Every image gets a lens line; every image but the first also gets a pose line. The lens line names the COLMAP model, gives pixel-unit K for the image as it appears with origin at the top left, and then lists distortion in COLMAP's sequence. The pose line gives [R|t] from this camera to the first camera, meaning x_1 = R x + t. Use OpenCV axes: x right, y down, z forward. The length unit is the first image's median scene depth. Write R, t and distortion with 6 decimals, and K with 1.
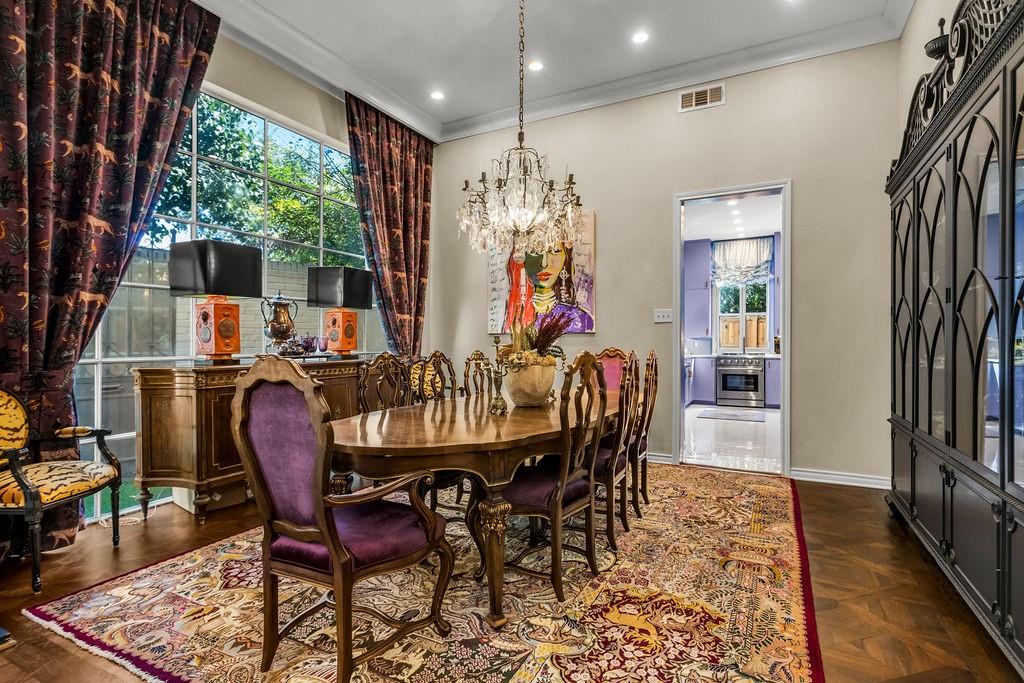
lens RADIAL K [[504.7, 0, 509.6], [0, 504.7, 343.4], [0, 0, 1]] dist [-0.002436, -0.001280]
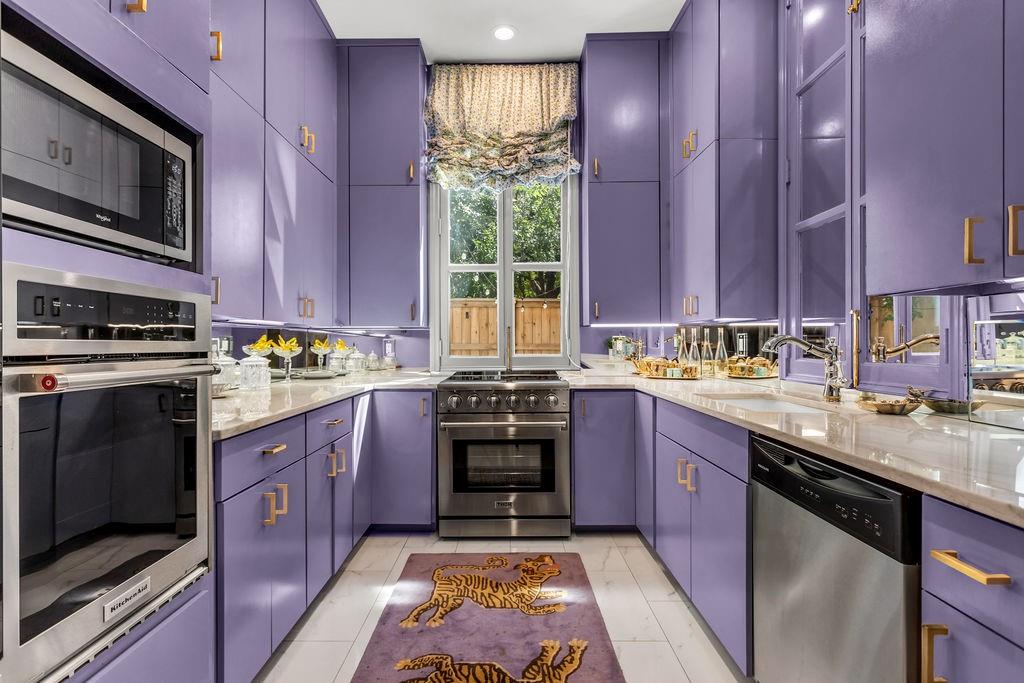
lens RADIAL K [[504.7, 0, 508.6], [0, 504.7, 339.2], [0, 0, 1]] dist [-0.002436, -0.001280]
pose [[0.884523, -0.002868, 0.466488, 0.235144], [0.002712, 0.999996, 0.001005, -0.003220], [-0.466489, 0.000377, 0.884527, 0.541894]]
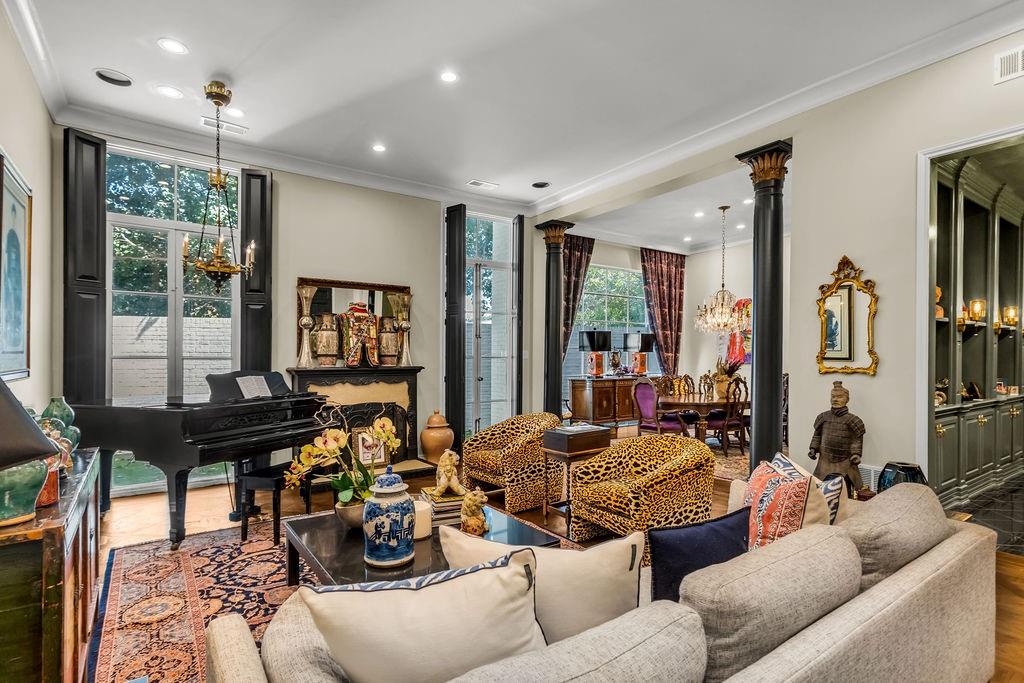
lens RADIAL K [[504.7, 0, 518.0], [0, 504.7, 358.3], [0, 0, 1]] dist [-0.002436, -0.001280]
pose [[0.890113, 0.000963, -0.455738, 0.168099], [-0.001480, 0.999999, -0.000778, -0.041867], [0.455737, 0.001367, 0.890114, -1.060782]]
